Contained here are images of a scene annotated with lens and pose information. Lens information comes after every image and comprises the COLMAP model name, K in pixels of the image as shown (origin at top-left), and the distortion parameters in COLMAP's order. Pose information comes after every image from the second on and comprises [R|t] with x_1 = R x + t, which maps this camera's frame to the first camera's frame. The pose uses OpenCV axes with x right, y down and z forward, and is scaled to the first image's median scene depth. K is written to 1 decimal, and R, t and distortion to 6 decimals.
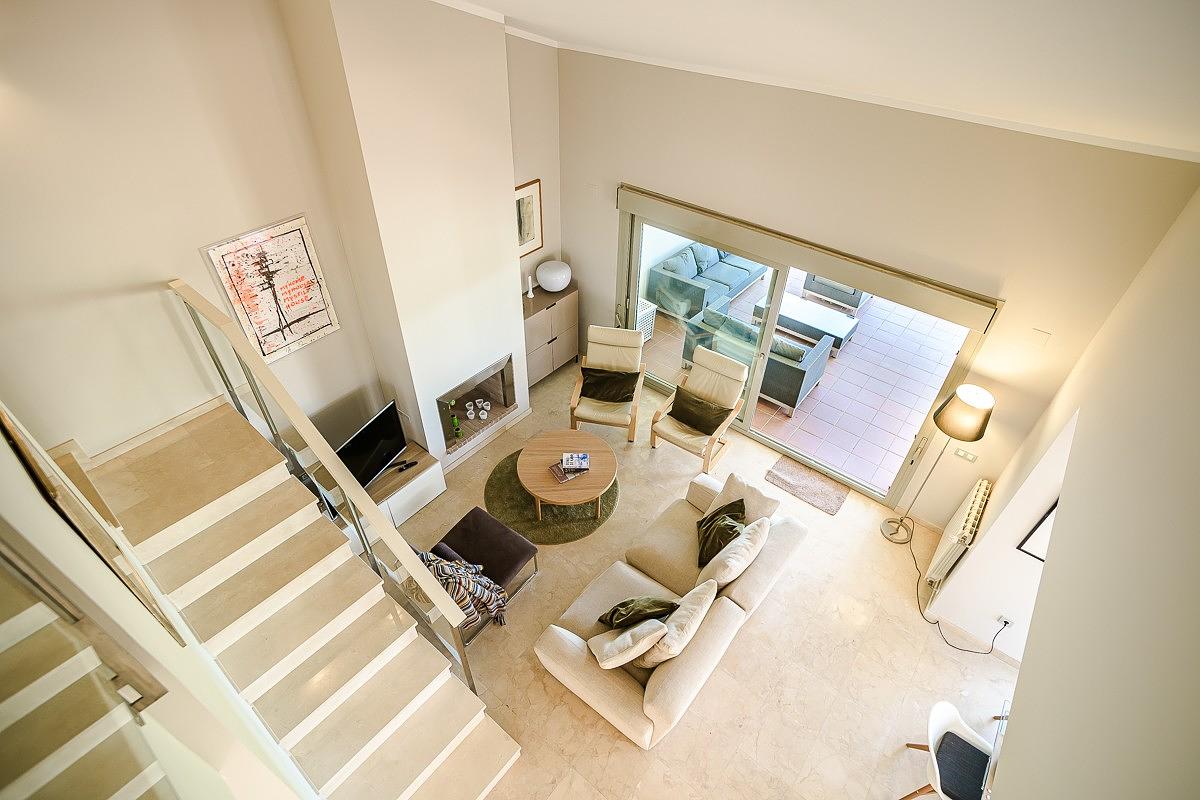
lens RADIAL K [[578.7, 0, 604.6], [0, 578.7, 399.4], [0, 0, 1]] dist [-0.085023, 0.043112]
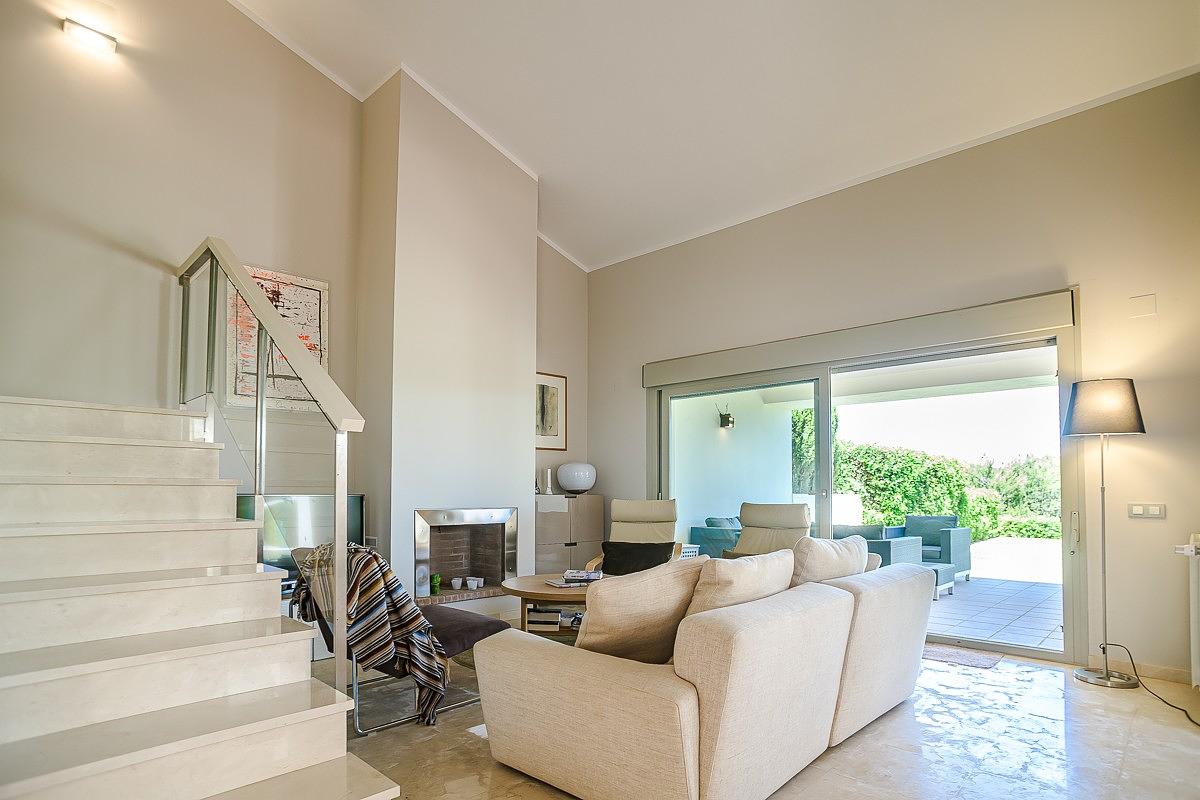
lens RADIAL K [[640.1, 0, 603.7], [0, 640.1, 467.7], [0, 0, 1]] dist [-0.029479, 0.000690]
pose [[0.996180, -0.029121, -0.082326, 0.053464], [-0.034104, 0.738150, -0.673774, 0.651402], [0.080390, 0.674008, 0.734337, 0.385818]]
